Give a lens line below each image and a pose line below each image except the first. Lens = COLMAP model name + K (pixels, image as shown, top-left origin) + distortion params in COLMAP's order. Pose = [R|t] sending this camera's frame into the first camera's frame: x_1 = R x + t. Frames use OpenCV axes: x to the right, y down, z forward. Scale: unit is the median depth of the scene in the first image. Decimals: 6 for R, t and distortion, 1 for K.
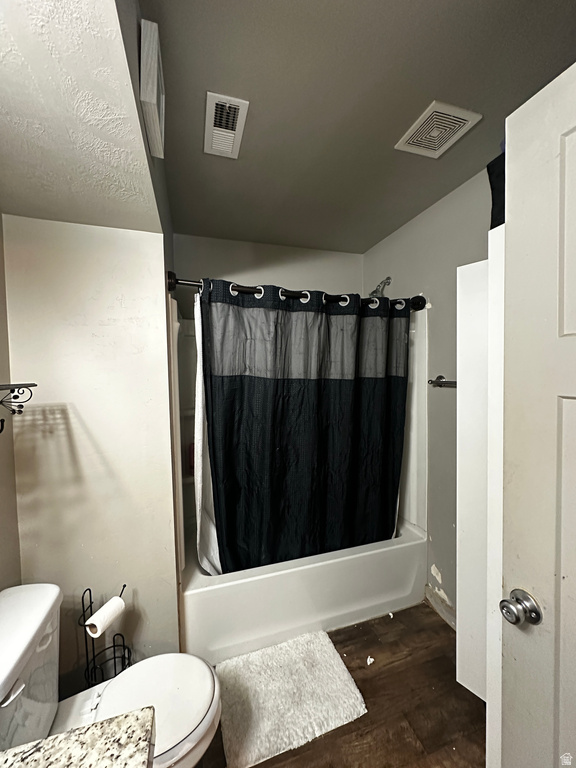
lens RADIAL K [[304.5, 0, 288.0], [0, 304.5, 383.7], [0, 0, 1]] dist [-0.002947, 0.000401]
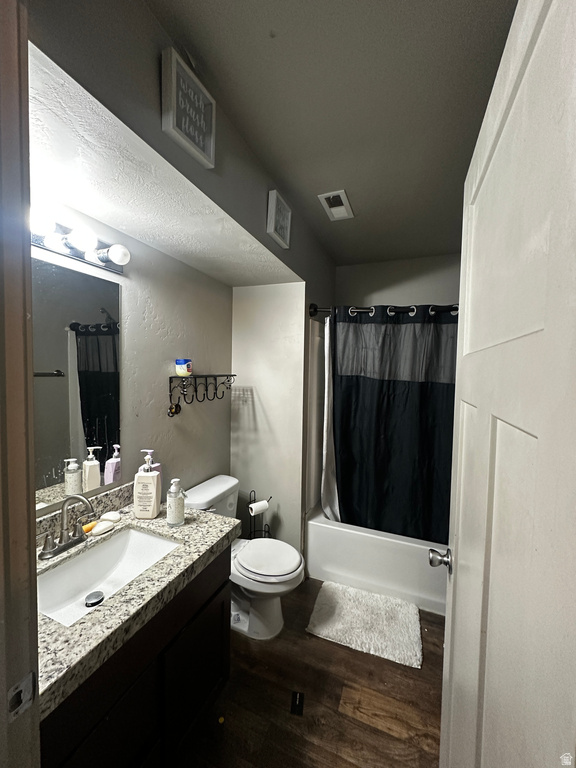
lens RADIAL K [[304.5, 0, 289.8], [0, 304.5, 385.1], [0, 0, 1]] dist [-0.002947, 0.000401]
pose [[0.771383, 0.063437, -0.633202, 0.470988], [-0.060886, 0.997811, 0.025791, -0.002509], [0.633452, 0.018658, 0.773557, -0.206394]]
